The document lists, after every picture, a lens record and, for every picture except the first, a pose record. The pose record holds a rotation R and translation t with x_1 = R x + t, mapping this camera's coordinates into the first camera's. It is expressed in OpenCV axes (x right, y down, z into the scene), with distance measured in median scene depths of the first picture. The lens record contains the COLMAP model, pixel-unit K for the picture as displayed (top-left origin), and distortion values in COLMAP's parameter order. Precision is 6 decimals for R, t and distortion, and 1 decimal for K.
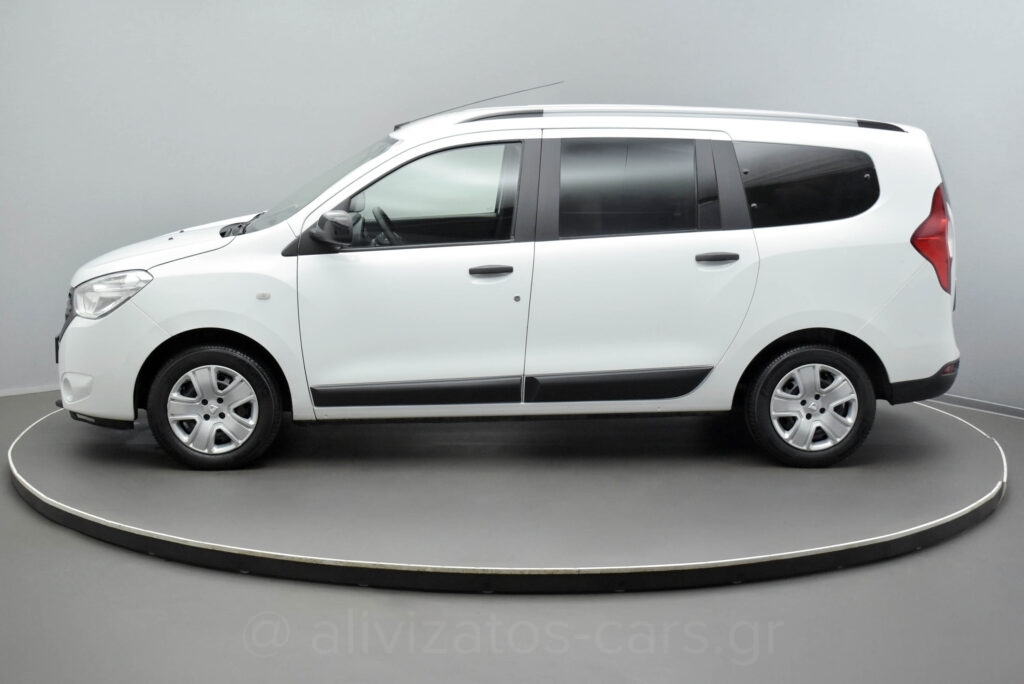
lens RADIAL K [[1683.9, 0, 512.0], [0, 1683.9, 342.0], [0, 0, 1]] dist [-0.031186, -0.046573]
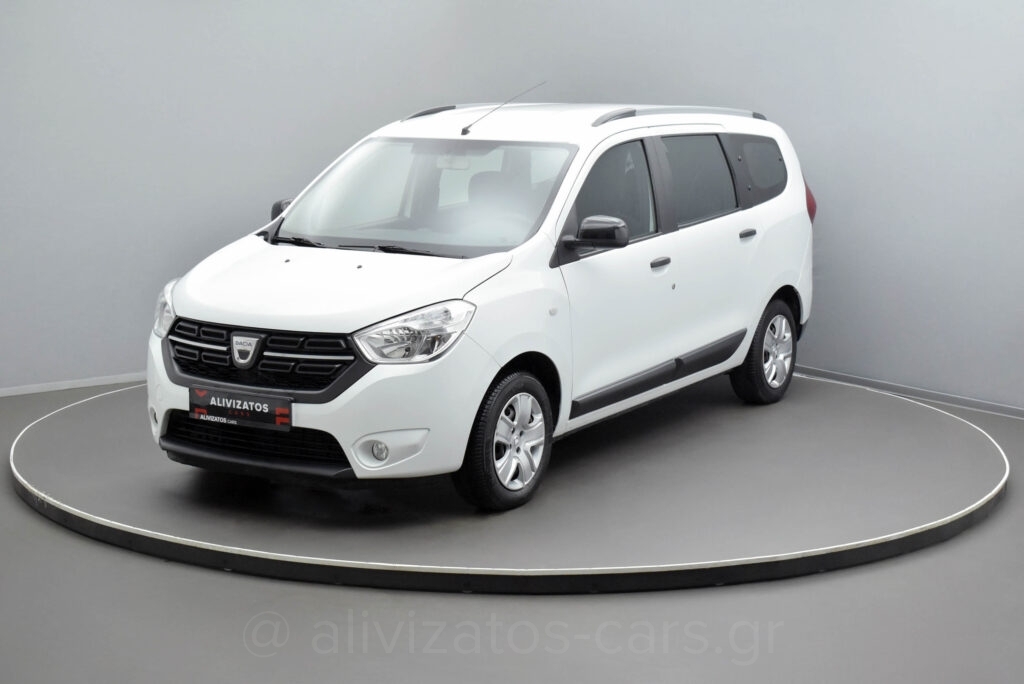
lens RADIAL K [[1683.9, 0, 512.0], [0, 1683.9, 342.0], [0, 0, 1]] dist [-0.031186, -0.046573]
pose [[0.570508, -0.132039, 0.810609, -0.913789], [0.124331, 0.989502, 0.073674, -0.081376], [-0.811827, 0.058752, 0.580935, 0.460215]]
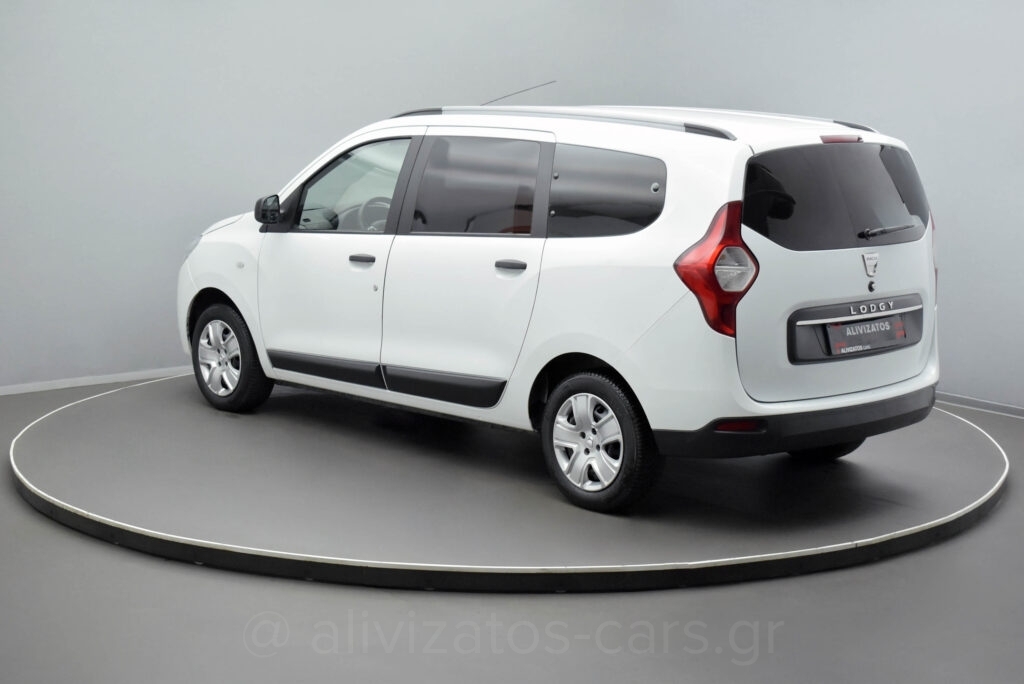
lens RADIAL K [[1683.9, 0, 512.0], [0, 1683.9, 342.0], [0, 0, 1]] dist [-0.031186, -0.046573]
pose [[0.632946, 0.116865, -0.765325, 0.843775], [-0.132141, 0.990343, 0.041940, -0.046802], [0.762836, 0.074585, 0.642276, 0.395780]]
